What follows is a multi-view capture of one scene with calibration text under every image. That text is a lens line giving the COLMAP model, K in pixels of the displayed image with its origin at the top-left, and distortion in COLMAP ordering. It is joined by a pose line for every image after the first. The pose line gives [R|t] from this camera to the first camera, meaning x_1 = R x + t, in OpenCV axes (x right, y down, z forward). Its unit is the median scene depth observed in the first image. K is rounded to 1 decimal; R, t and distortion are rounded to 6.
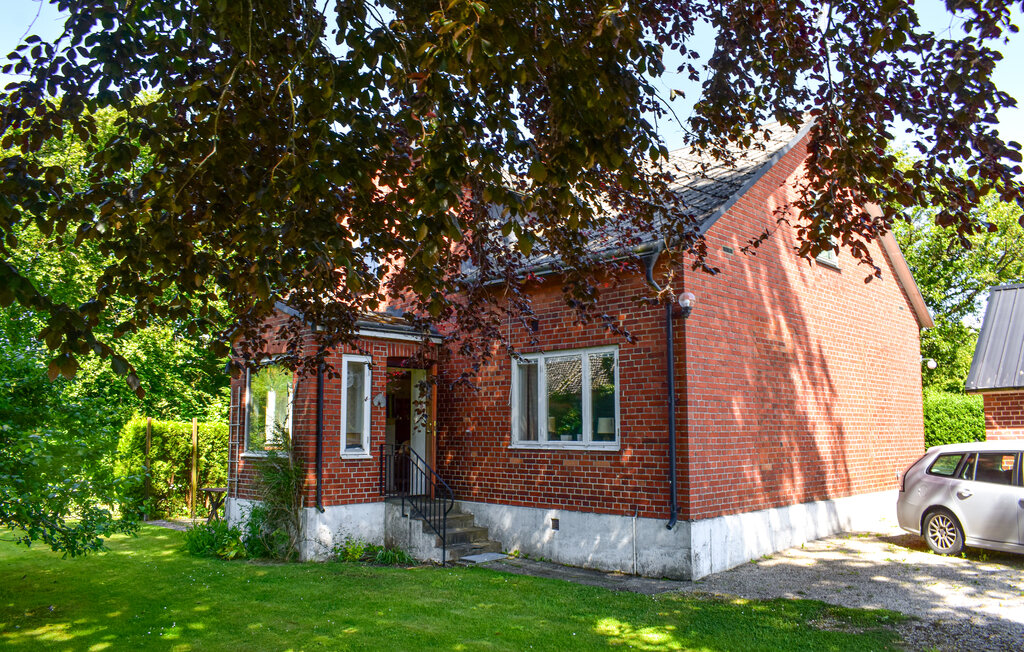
lens RADIAL K [[811.9, 0, 513.4], [0, 811.9, 326.4], [0, 0, 1]] dist [-0.040125, 0.003698]
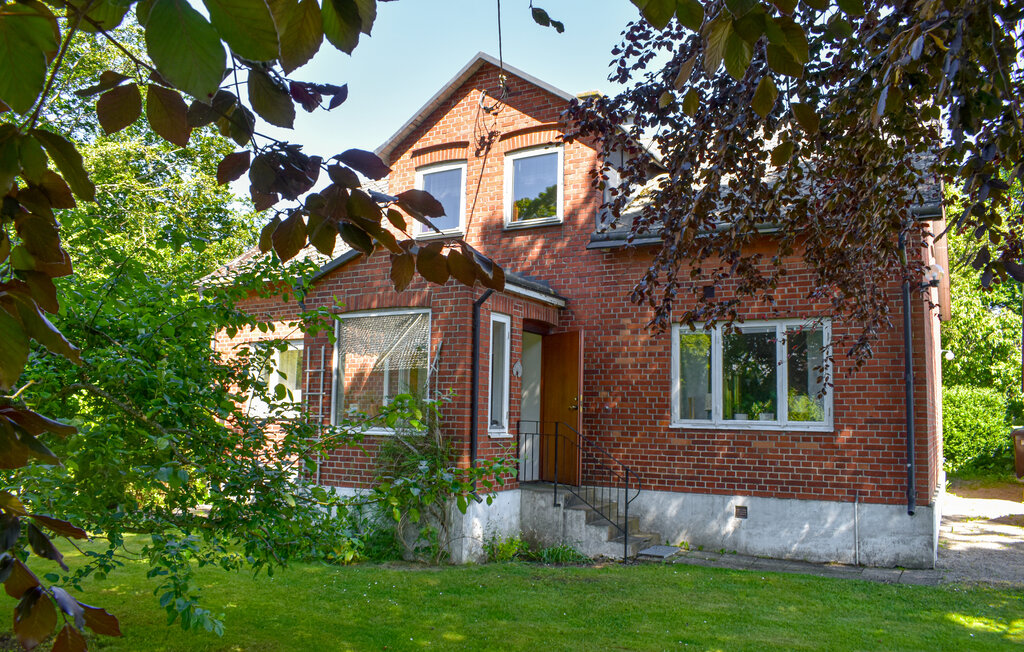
lens RADIAL K [[811.9, 0, 511.7], [0, 811.9, 327.7], [0, 0, 1]] dist [-0.040125, 0.003698]
pose [[0.955863, 0.051815, 0.289208, -0.454459], [-0.057563, 0.998277, 0.011399, 0.042478], [-0.288119, -0.027544, 0.957199, 0.212417]]
